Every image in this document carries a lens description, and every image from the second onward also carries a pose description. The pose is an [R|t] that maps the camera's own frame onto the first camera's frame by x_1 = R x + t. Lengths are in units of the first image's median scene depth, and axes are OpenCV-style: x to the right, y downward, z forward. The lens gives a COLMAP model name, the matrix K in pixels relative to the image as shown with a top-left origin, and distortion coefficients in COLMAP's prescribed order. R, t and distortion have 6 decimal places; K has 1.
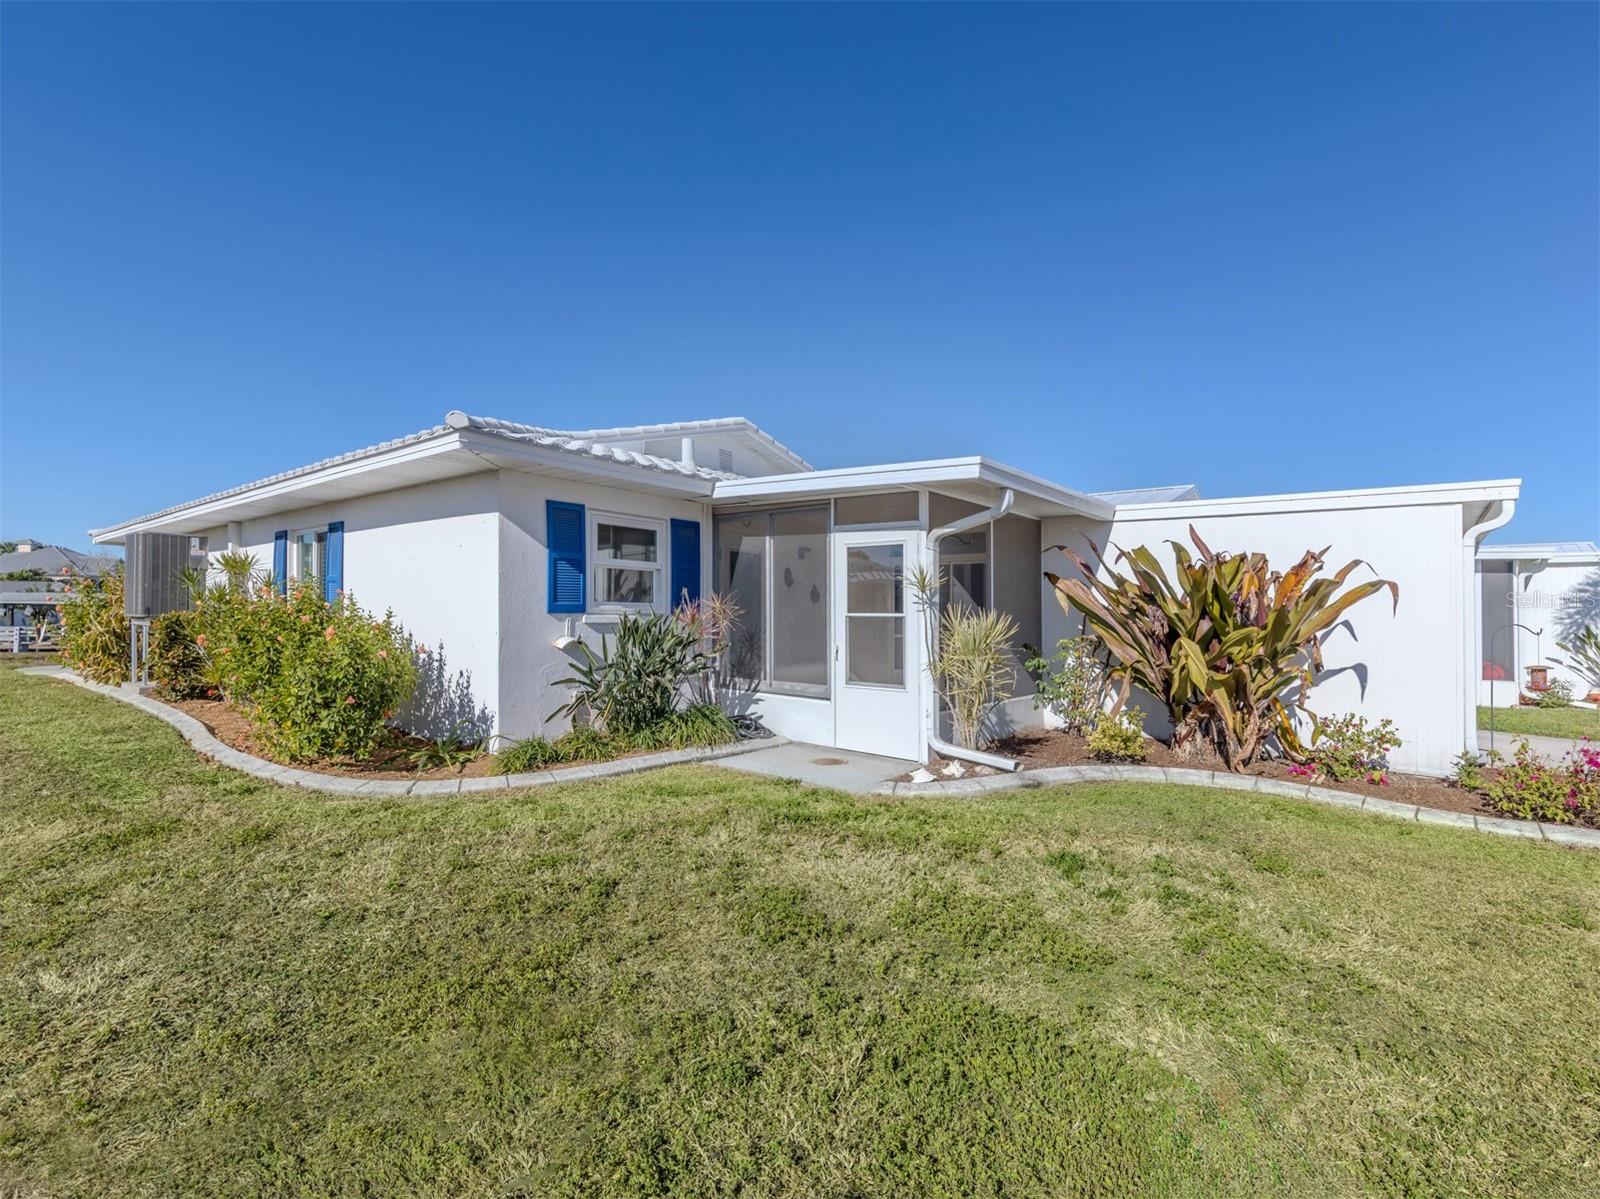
lens RADIAL K [[772.3, 0, 789.6], [0, 772.3, 565.4], [0, 0, 1]] dist [0.003762, 0.000320]
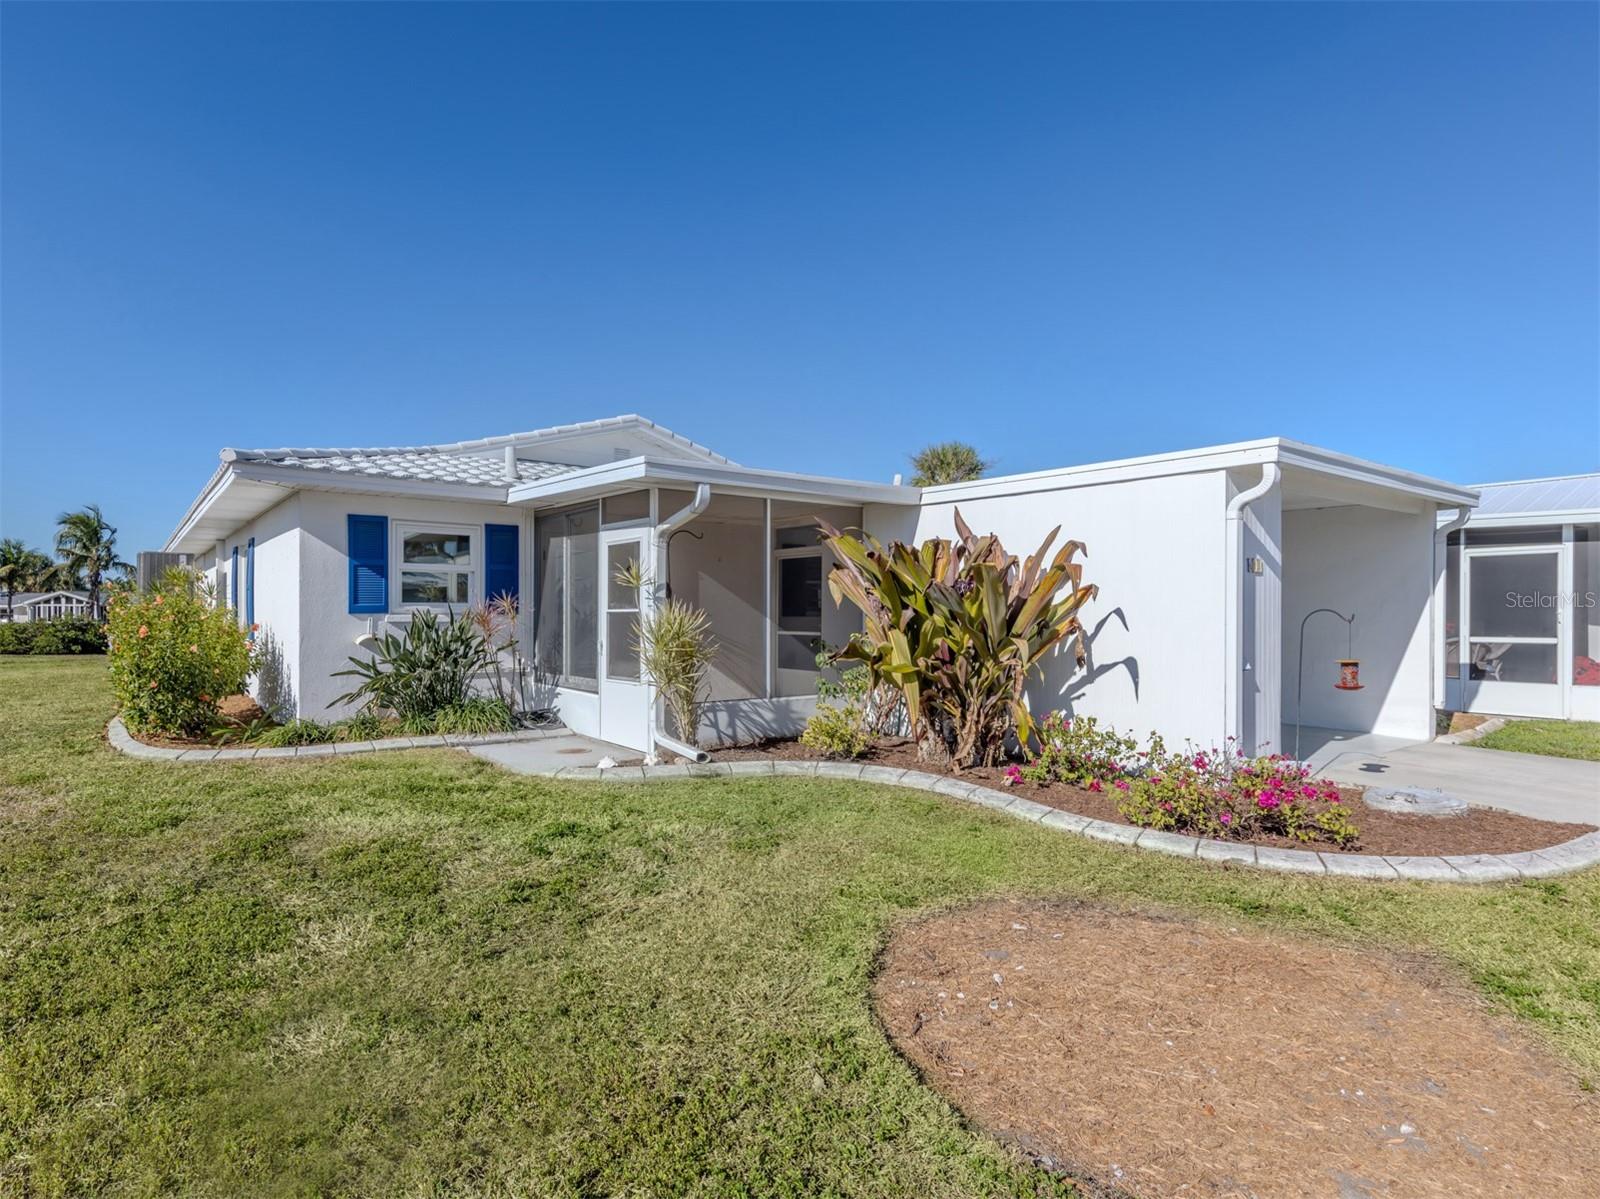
lens RADIAL K [[912.5, 0, 797.9], [0, 912.5, 567.4], [0, 0, 1]] dist [0.000978, 0.000730]
pose [[0.959157, -0.030204, -0.281256, 0.681949], [0.033099, 0.999437, 0.005550, 0.007528], [0.280930, -0.014632, 0.959617, -0.100702]]
